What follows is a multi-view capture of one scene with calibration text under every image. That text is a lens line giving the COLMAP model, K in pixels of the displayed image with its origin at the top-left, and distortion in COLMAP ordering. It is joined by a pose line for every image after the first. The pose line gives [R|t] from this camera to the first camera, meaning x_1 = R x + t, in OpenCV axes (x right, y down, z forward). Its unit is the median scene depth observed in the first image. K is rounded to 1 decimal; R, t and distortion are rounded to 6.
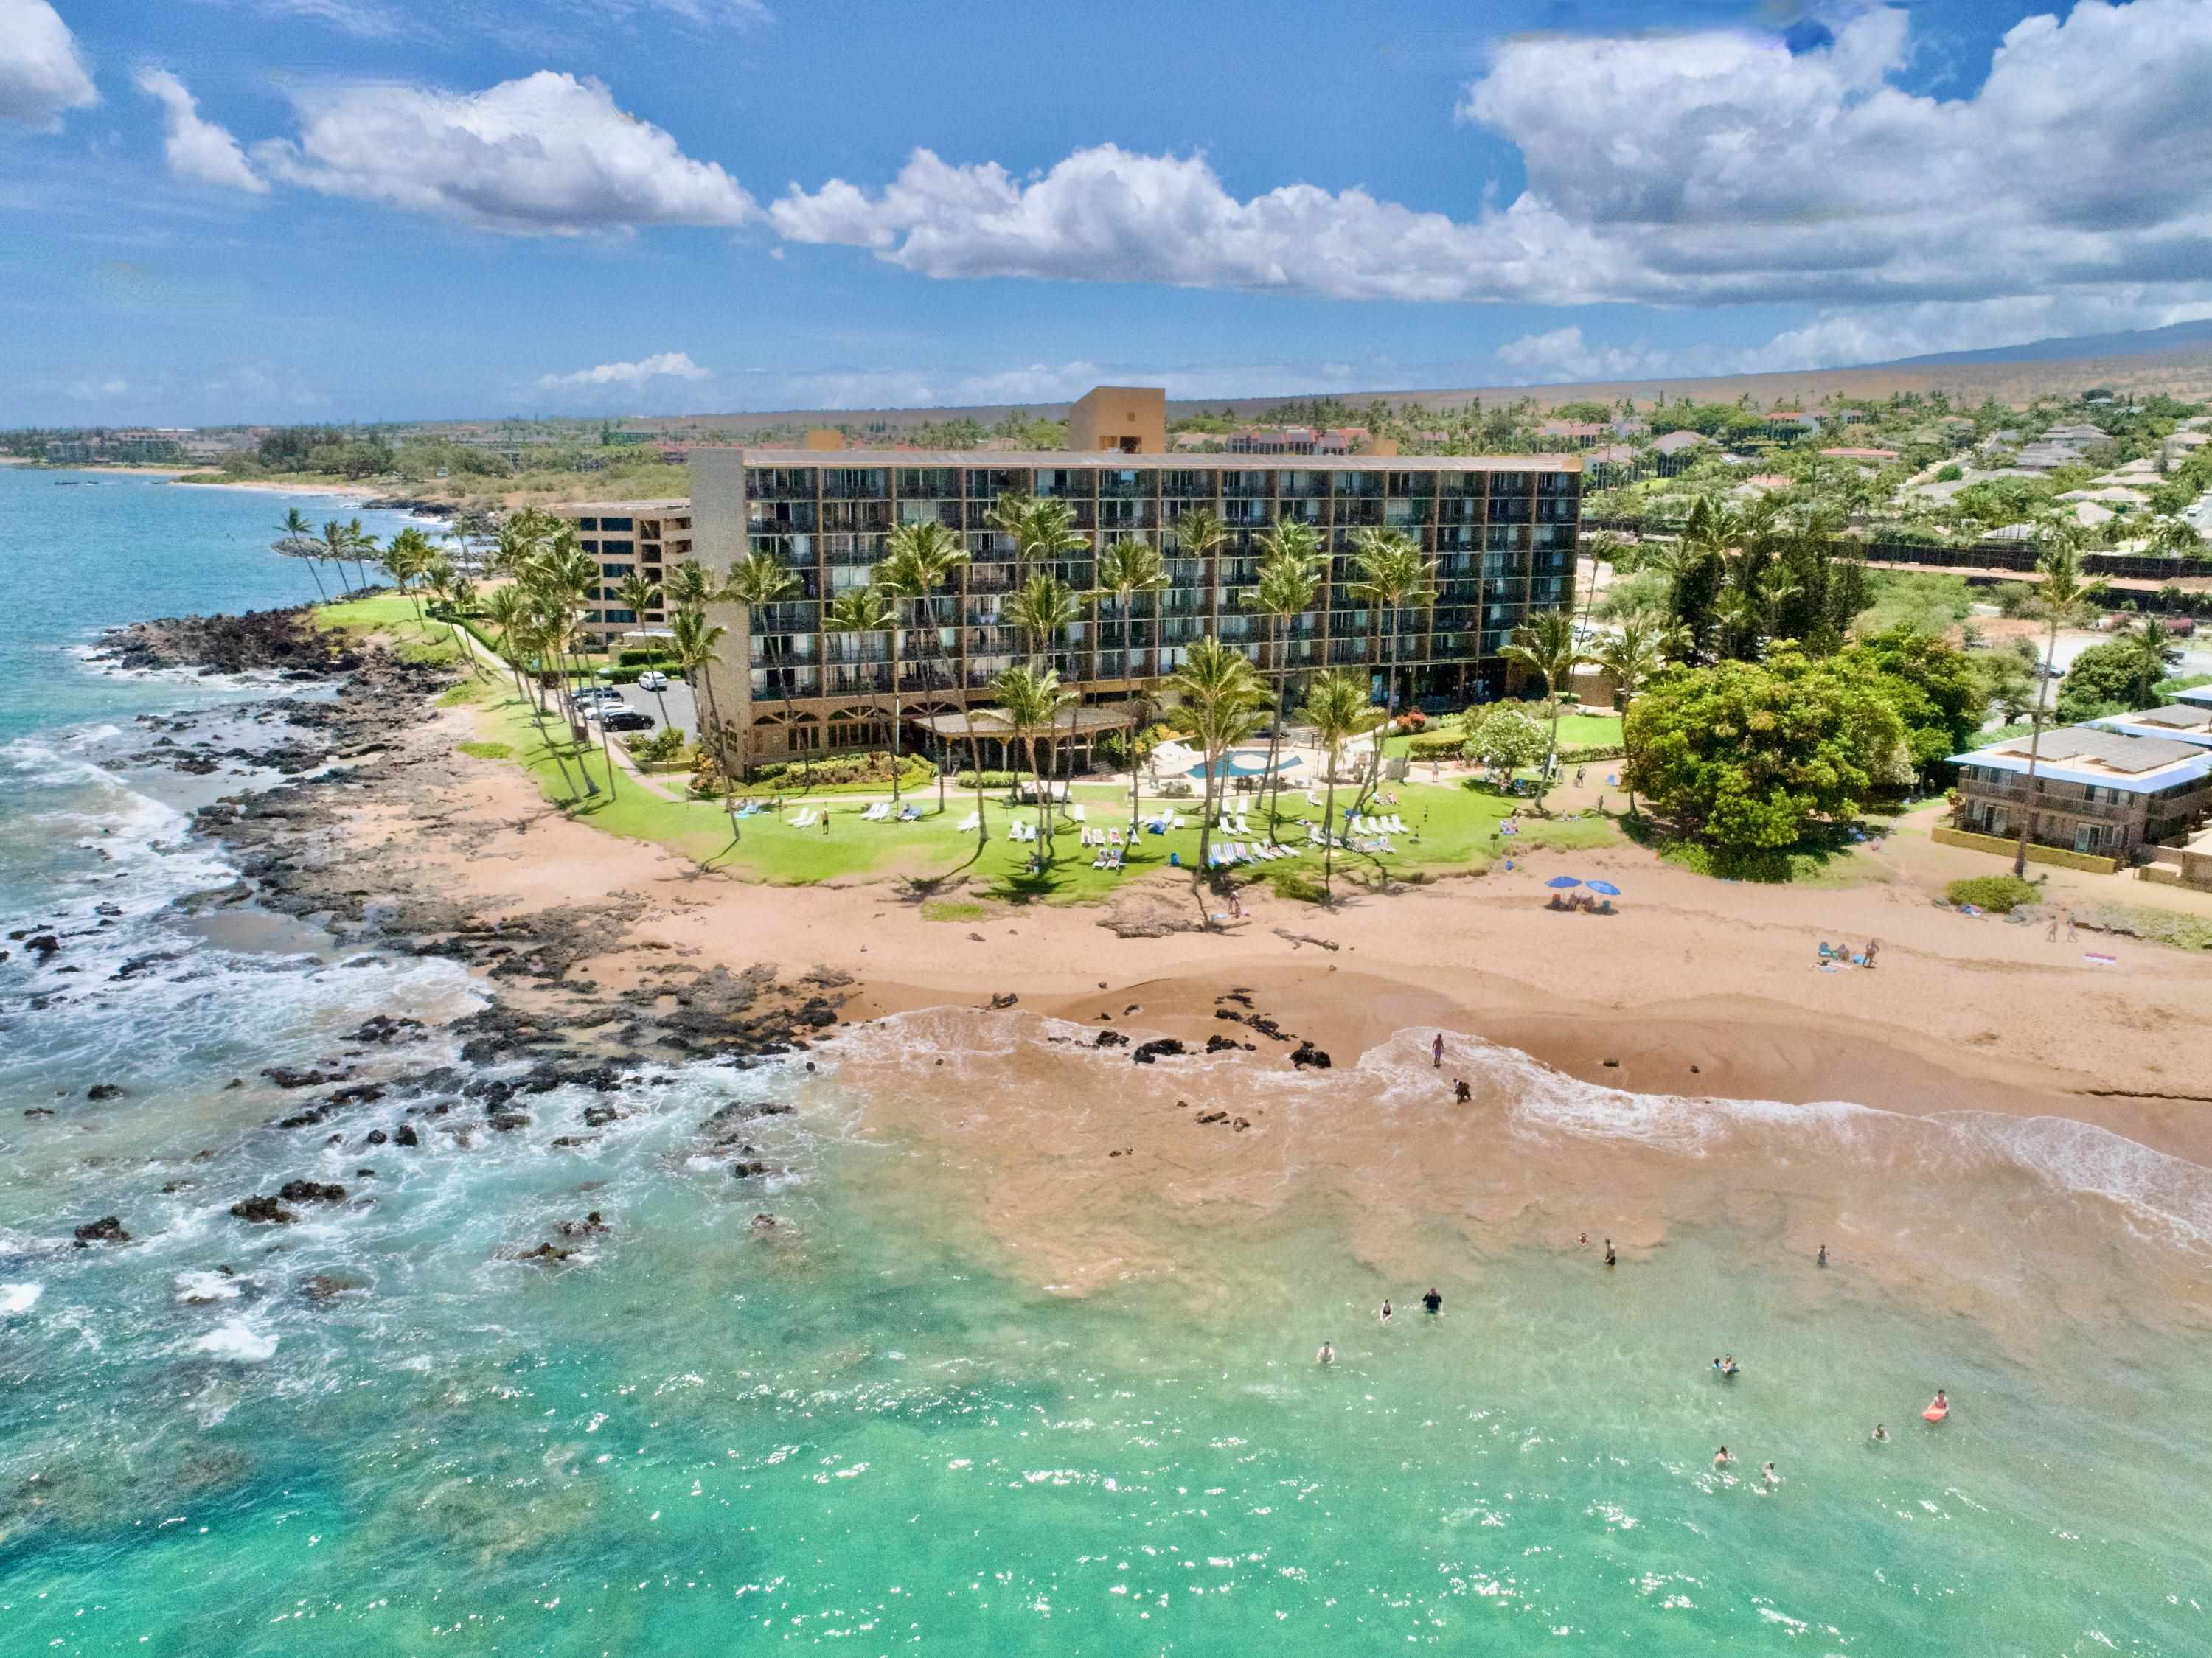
lens RADIAL K [[1676.1, 0, 1096.3], [0, 1676.1, 823.8], [0, 0, 1]] dist [-0.030077, 0.013169]
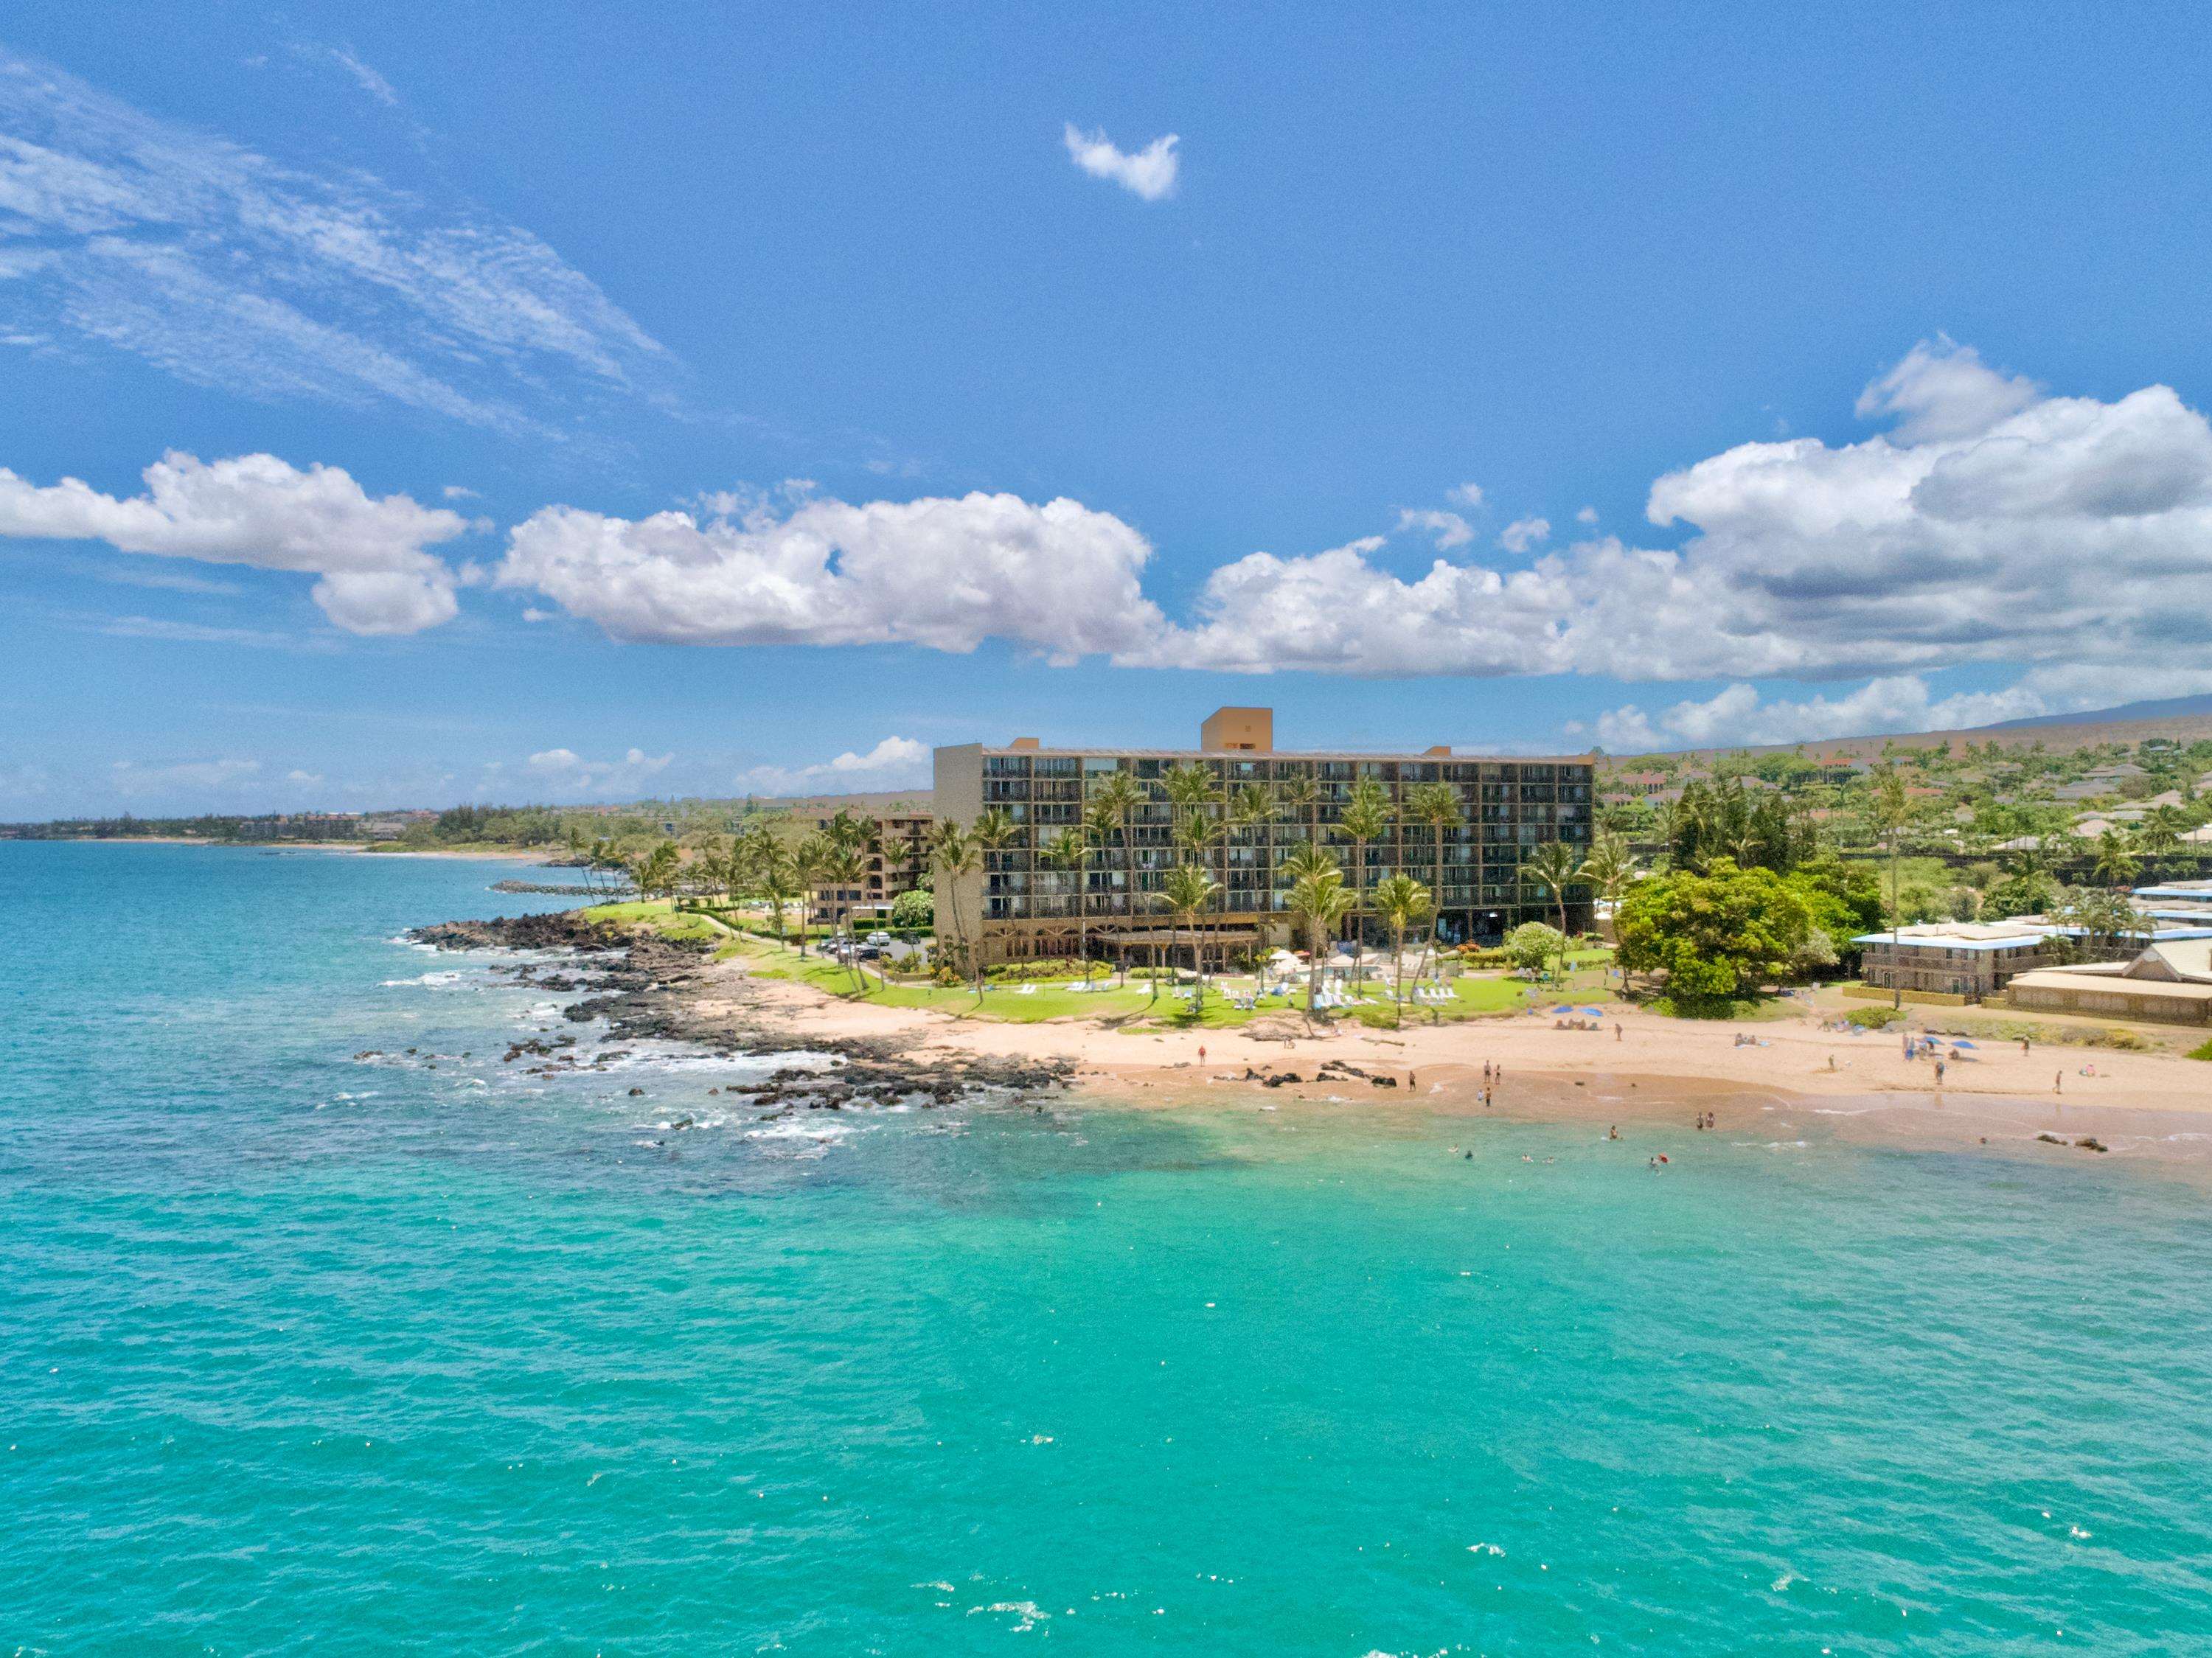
lens RADIAL K [[1676.1, 0, 1100.8], [0, 1676.1, 824.3], [0, 0, 1]] dist [-0.030077, 0.013169]
pose [[0.998227, -0.016038, -0.057316, -0.025356], [0.002990, 0.975306, -0.220836, 0.154780], [0.059442, 0.220273, 0.973625, -0.362961]]
